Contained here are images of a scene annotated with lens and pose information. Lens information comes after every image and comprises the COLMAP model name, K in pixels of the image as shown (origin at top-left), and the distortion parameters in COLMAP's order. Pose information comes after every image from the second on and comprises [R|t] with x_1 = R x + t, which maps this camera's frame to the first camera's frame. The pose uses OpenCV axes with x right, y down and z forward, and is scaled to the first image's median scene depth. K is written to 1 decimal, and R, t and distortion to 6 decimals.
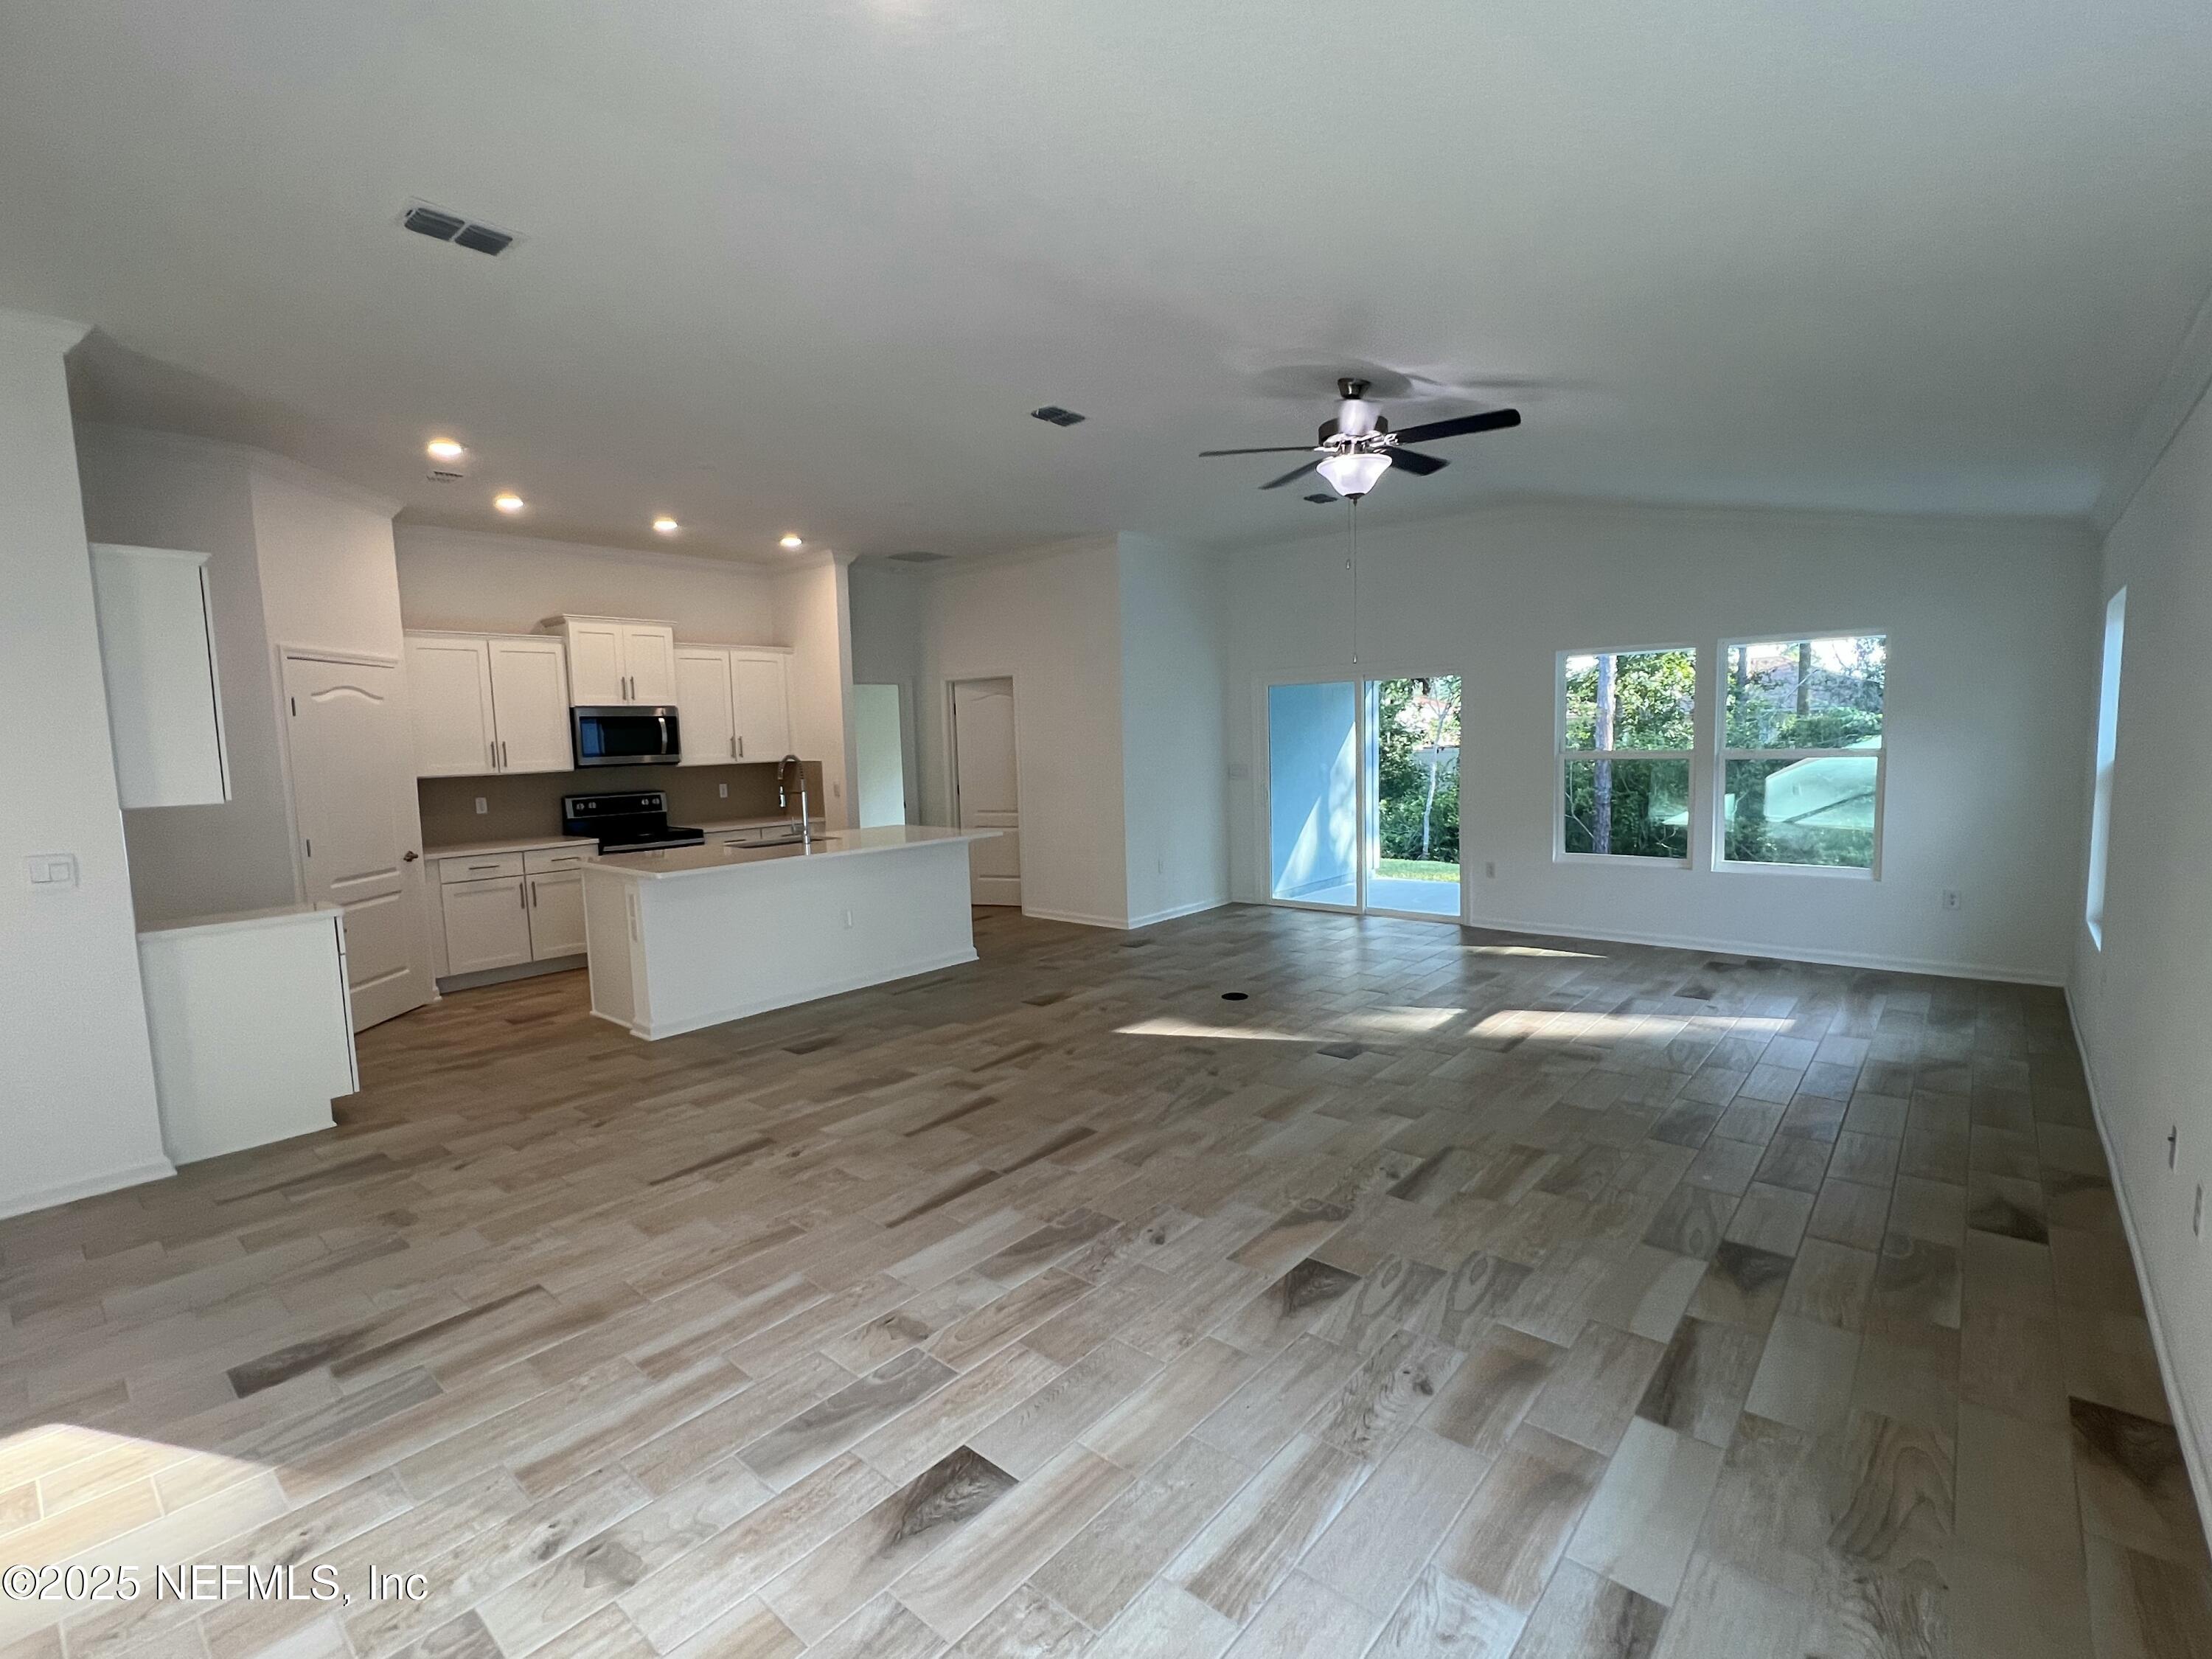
lens RADIAL K [[1016.6, 0, 1107.8], [0, 1016.6, 832.5], [0, 0, 1]] dist [-0.004063, -0.000112]
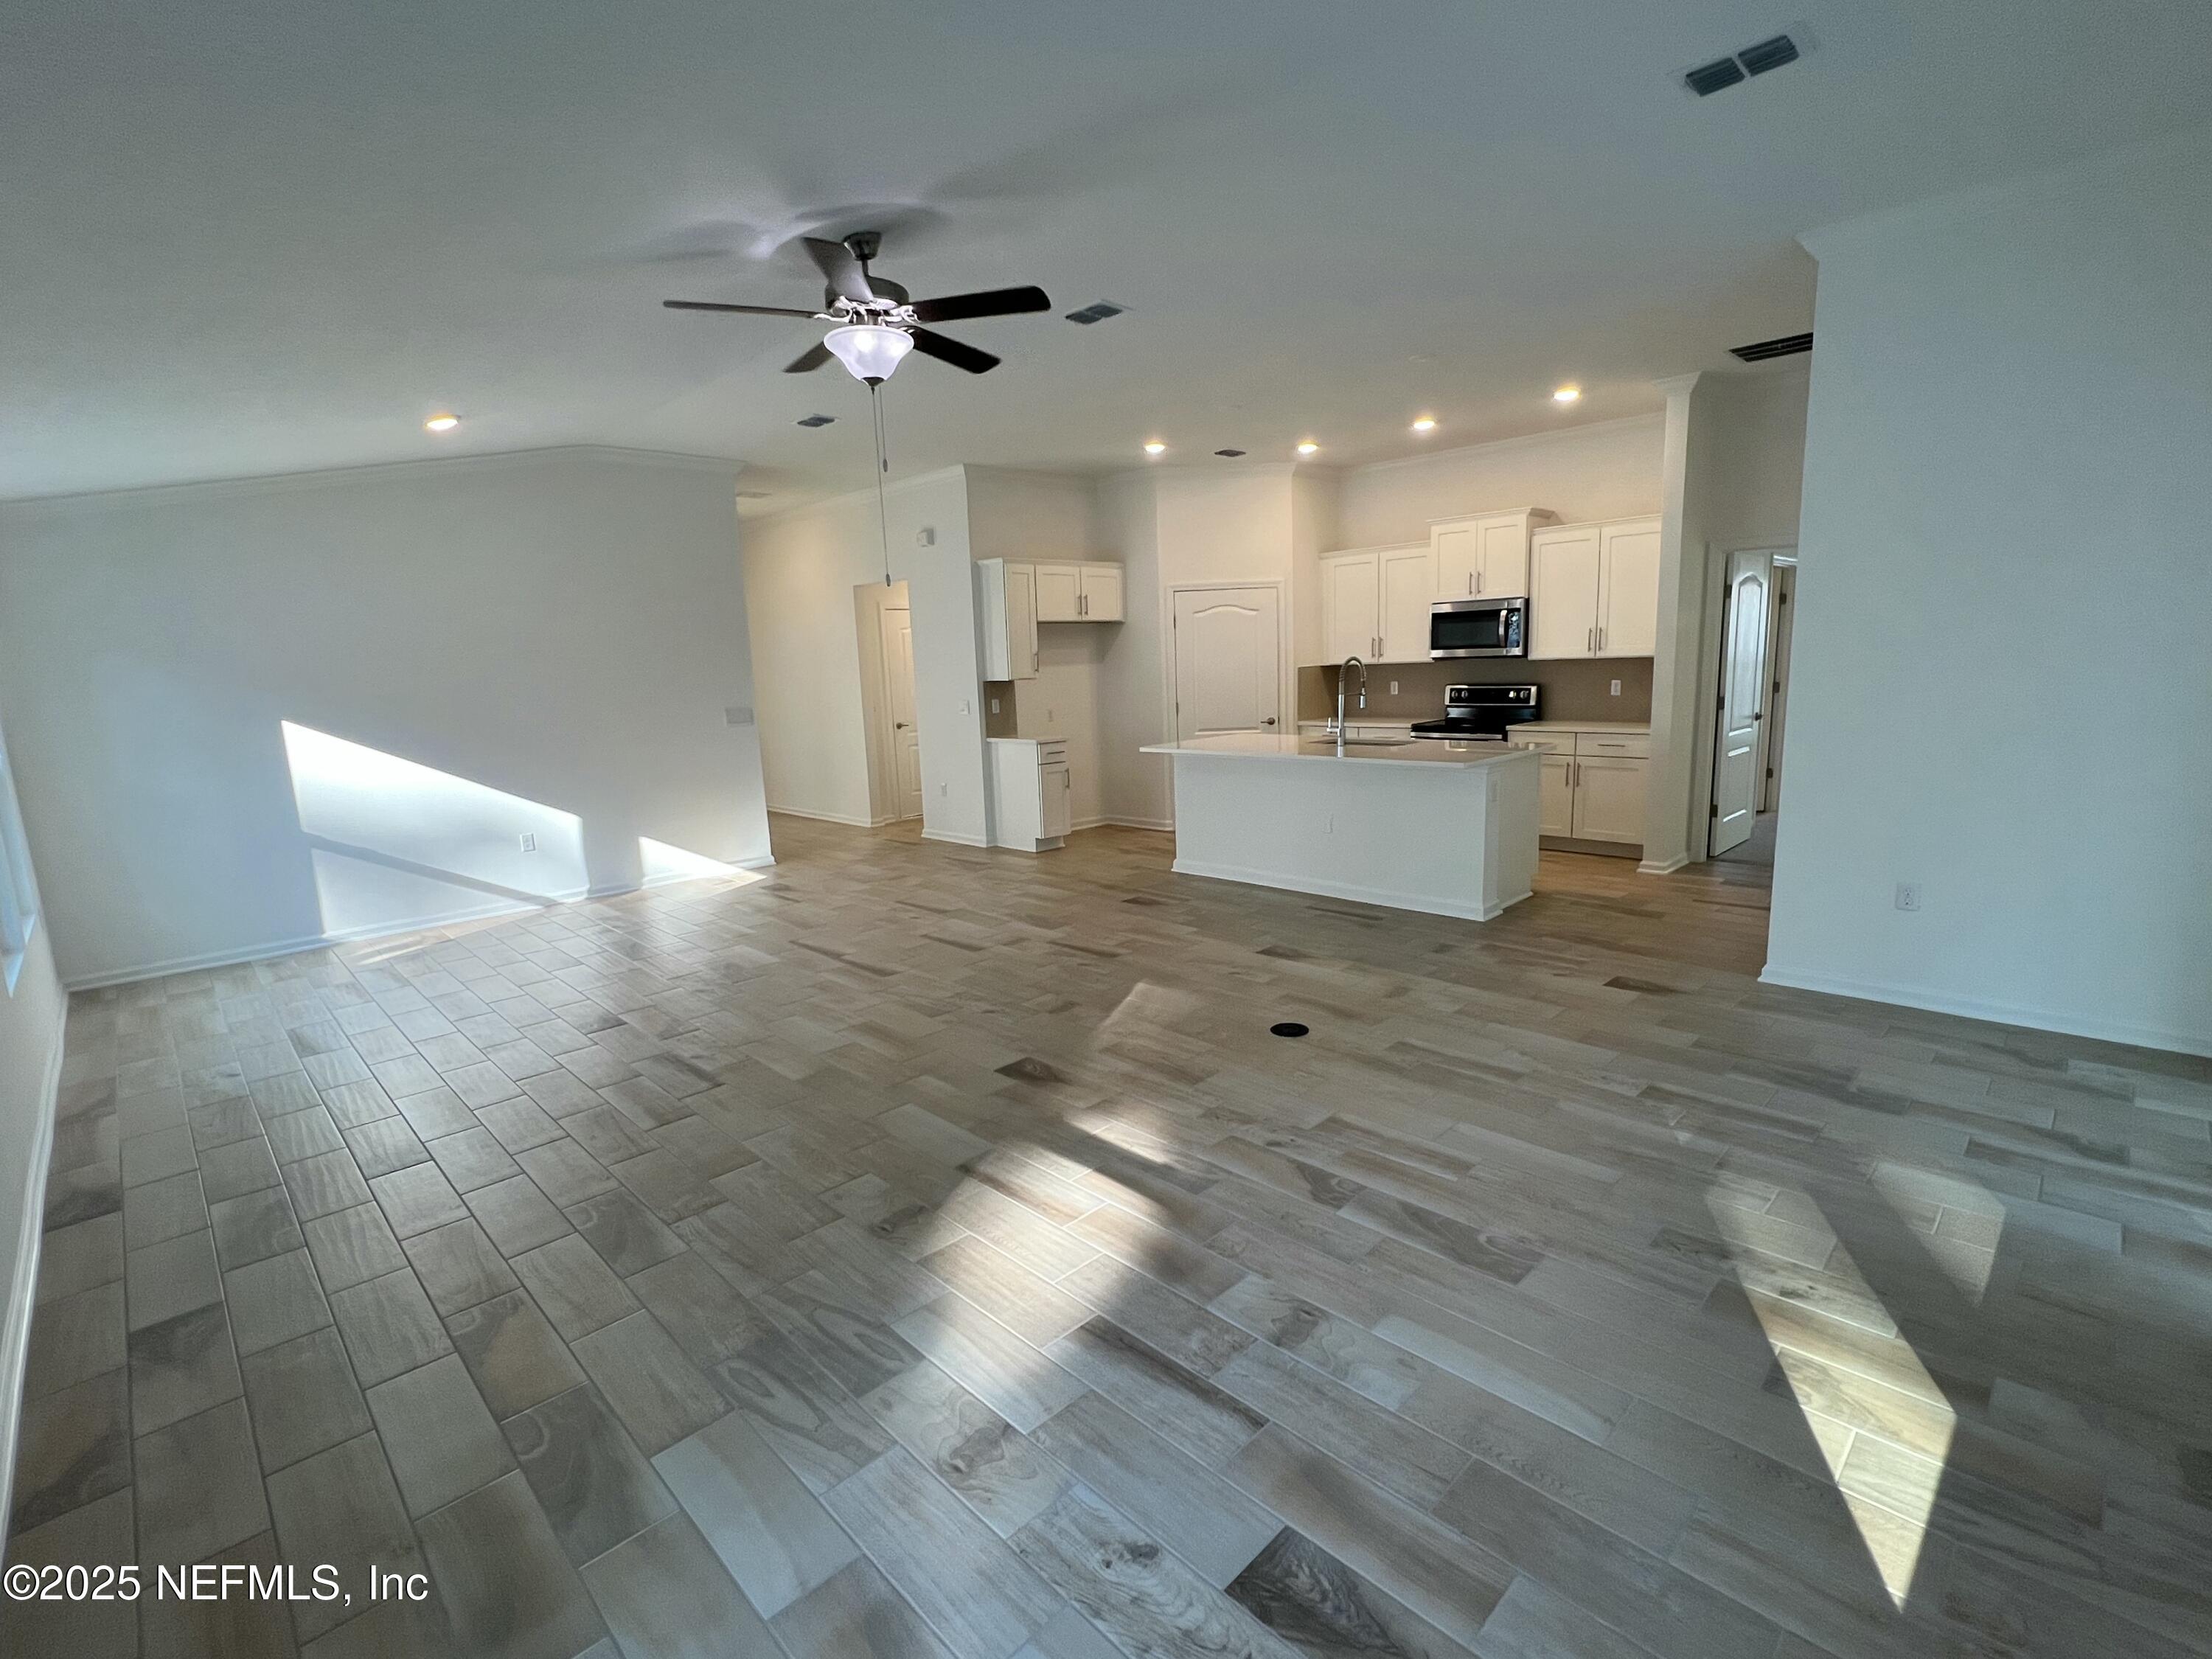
lens RADIAL K [[1015.3, 0, 1106.0], [0, 1015.3, 837.1], [0, 0, 1]] dist [-0.004463, 0.001474]
pose [[-0.082642, 0.205841, -0.975090, 0.841052], [-0.055562, 0.975963, 0.210734, -0.116261], [0.995029, 0.071594, -0.069219, 0.967023]]
